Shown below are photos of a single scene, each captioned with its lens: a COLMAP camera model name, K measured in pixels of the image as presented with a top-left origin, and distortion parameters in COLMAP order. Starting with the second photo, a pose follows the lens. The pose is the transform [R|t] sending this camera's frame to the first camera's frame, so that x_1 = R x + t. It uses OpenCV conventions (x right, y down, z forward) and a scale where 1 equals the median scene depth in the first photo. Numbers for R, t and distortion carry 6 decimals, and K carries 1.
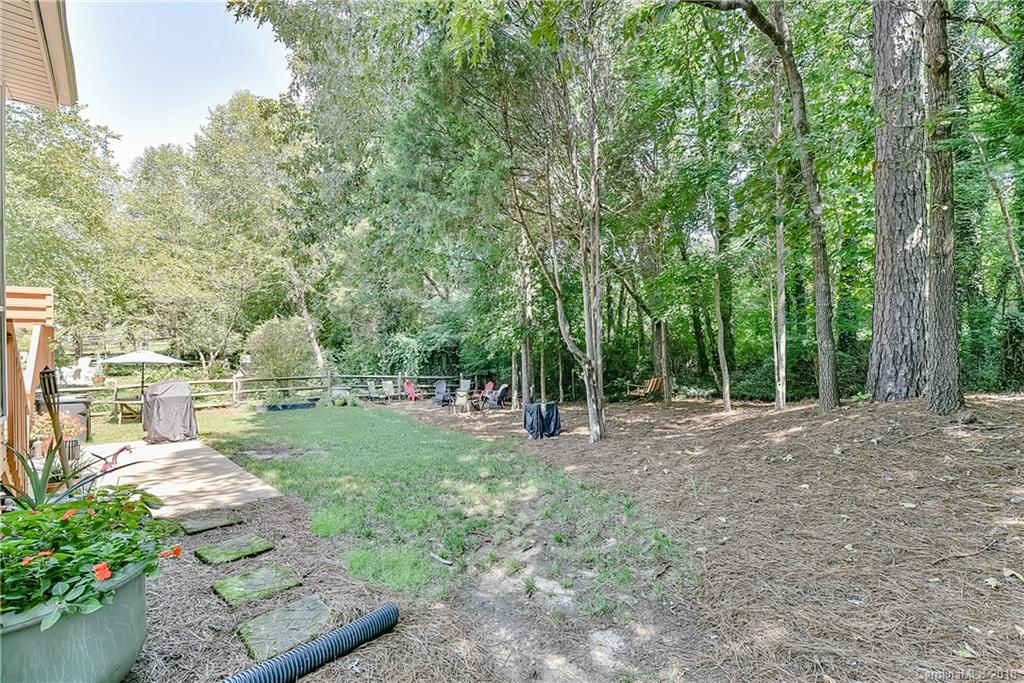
lens RADIAL K [[450.3, 0, 516.2], [0, 450.3, 340.9], [0, 0, 1]] dist [-0.001172, -0.000241]
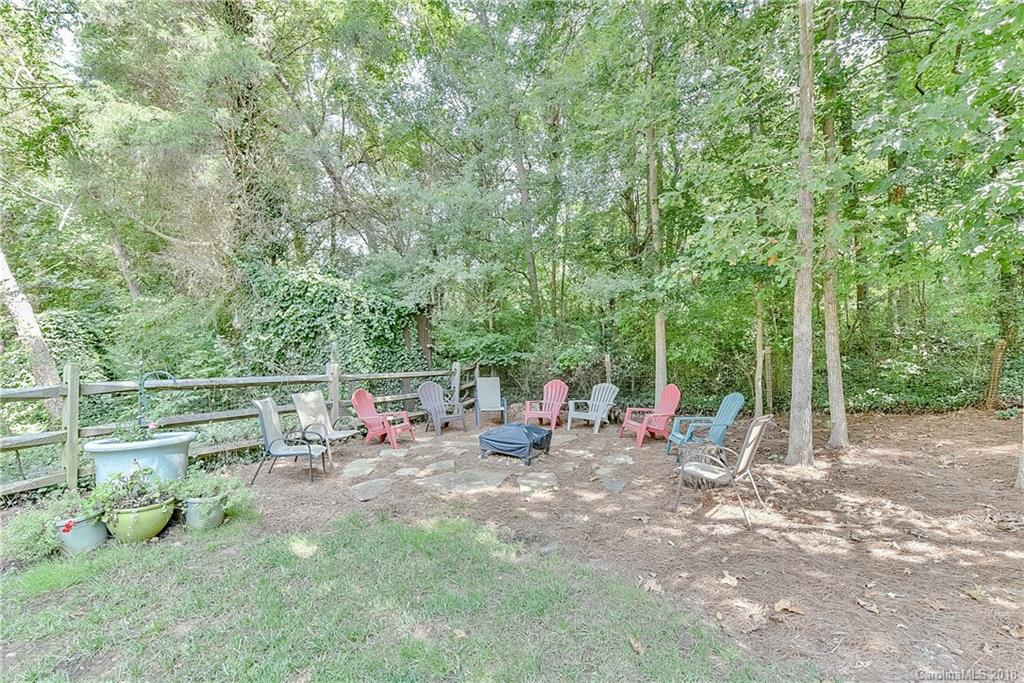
lens RADIAL K [[450.3, 0, 516.2], [0, 450.3, 340.9], [0, 0, 1]] dist [-0.001172, -0.000241]
pose [[0.924291, -0.015918, 0.381357, -0.248207], [0.008013, 0.999719, 0.022307, 0.043227], [-0.381605, -0.017562, 0.924159, 0.596584]]
